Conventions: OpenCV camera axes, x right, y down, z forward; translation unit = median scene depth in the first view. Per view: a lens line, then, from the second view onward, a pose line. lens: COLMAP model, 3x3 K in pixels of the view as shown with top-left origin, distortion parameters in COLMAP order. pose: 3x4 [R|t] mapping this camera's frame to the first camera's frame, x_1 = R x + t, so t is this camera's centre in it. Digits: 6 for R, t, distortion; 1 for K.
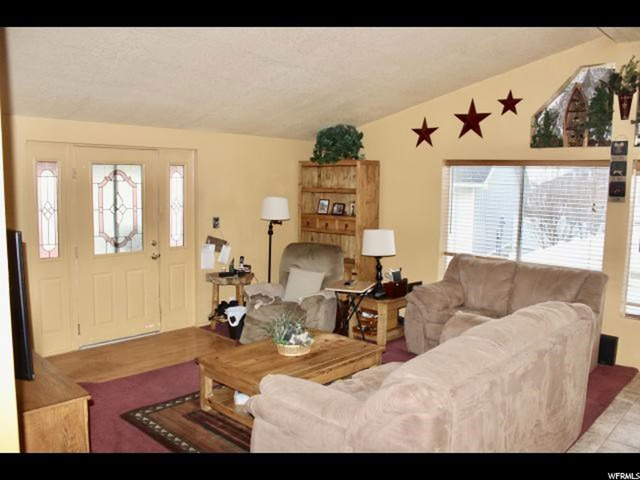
lens RADIAL K [[545.8, 0, 318.8], [0, 545.8, 240.6], [0, 0, 1]] dist [-0.115974, 0.062865]
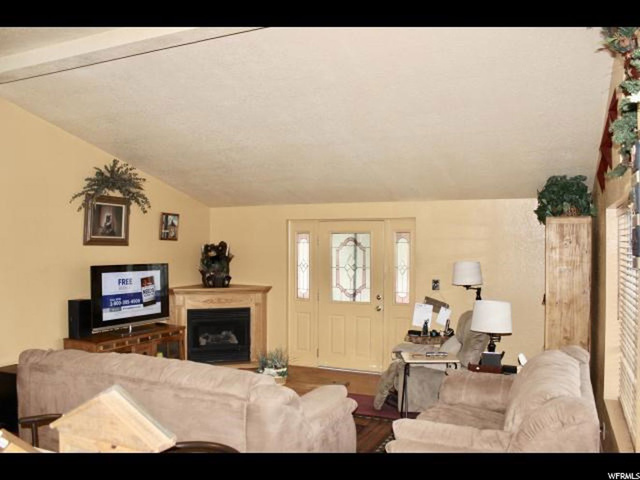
lens RADIAL K [[545.8, 0, 320.9], [0, 545.8, 240.0], [0, 0, 1]] dist [-0.115974, 0.062865]
pose [[0.289059, -0.027285, -0.956922, 0.898993], [-0.103373, 0.992859, -0.059536, -0.039821], [0.951714, 0.116129, 0.284175, 0.567824]]
